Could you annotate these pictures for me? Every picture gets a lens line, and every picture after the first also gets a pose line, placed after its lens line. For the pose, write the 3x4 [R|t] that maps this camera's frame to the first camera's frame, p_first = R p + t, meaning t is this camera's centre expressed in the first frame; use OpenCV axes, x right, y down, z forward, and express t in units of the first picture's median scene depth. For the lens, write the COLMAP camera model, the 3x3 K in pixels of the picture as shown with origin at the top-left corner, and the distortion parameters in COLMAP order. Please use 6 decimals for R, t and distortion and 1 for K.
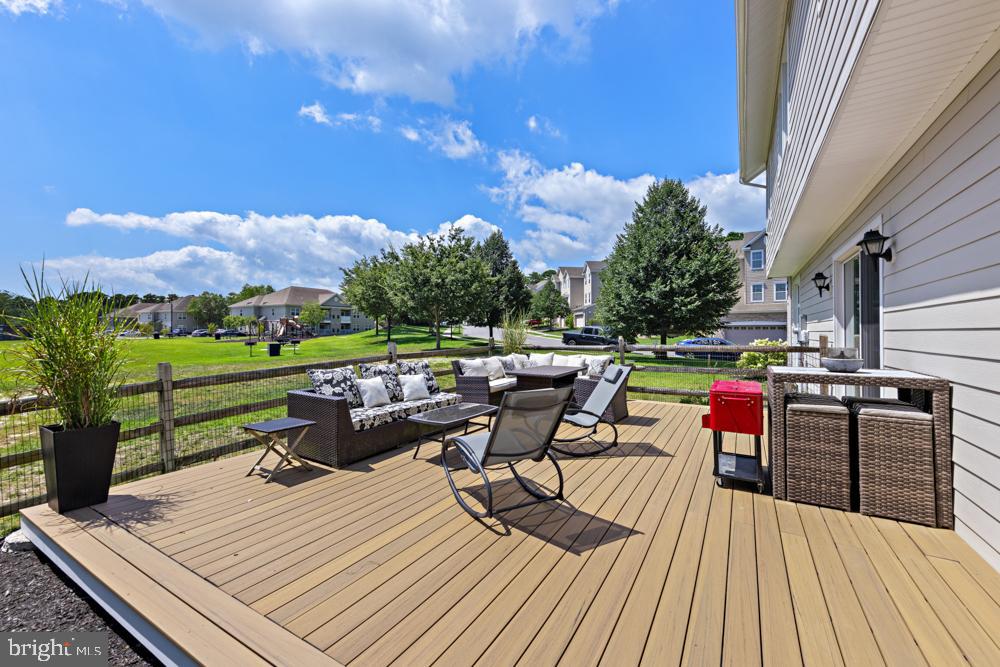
lens RADIAL K [[411.1, 0, 500.0], [0, 411.1, 328.4], [0, 0, 1]] dist [-0.000712, -0.000142]
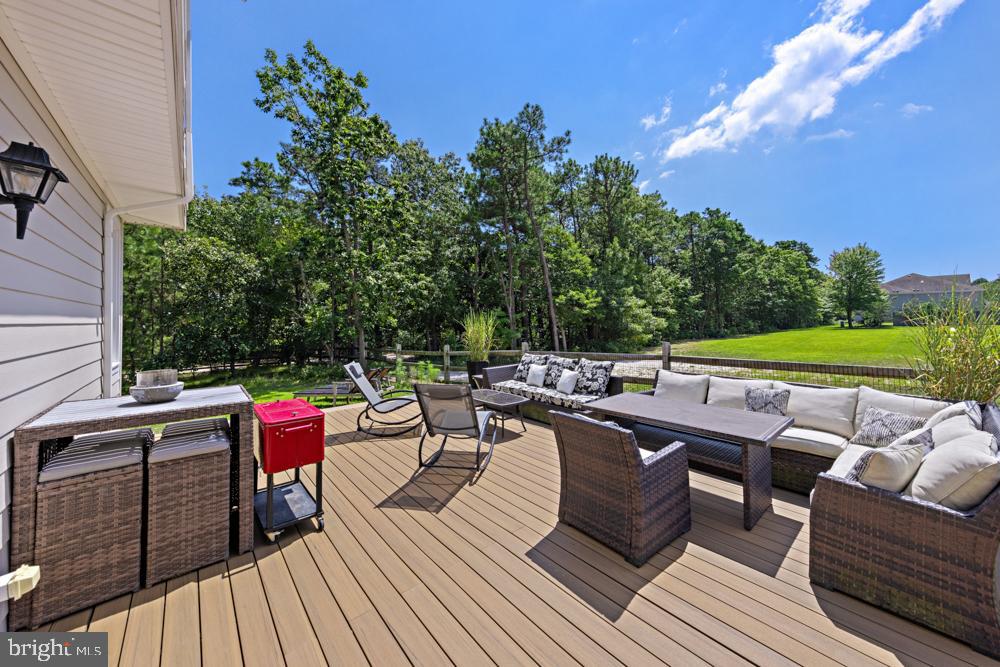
lens RADIAL K [[362.4, 0, 493.3], [0, 362.4, 316.7], [0, 0, 1]] dist [0.000443, -0.000007]
pose [[-0.326851, -0.001671, -0.945074, 0.250261], [0.005070, 0.999981, -0.003521, -0.009654], [0.945062, -0.005943, -0.326836, 0.361231]]
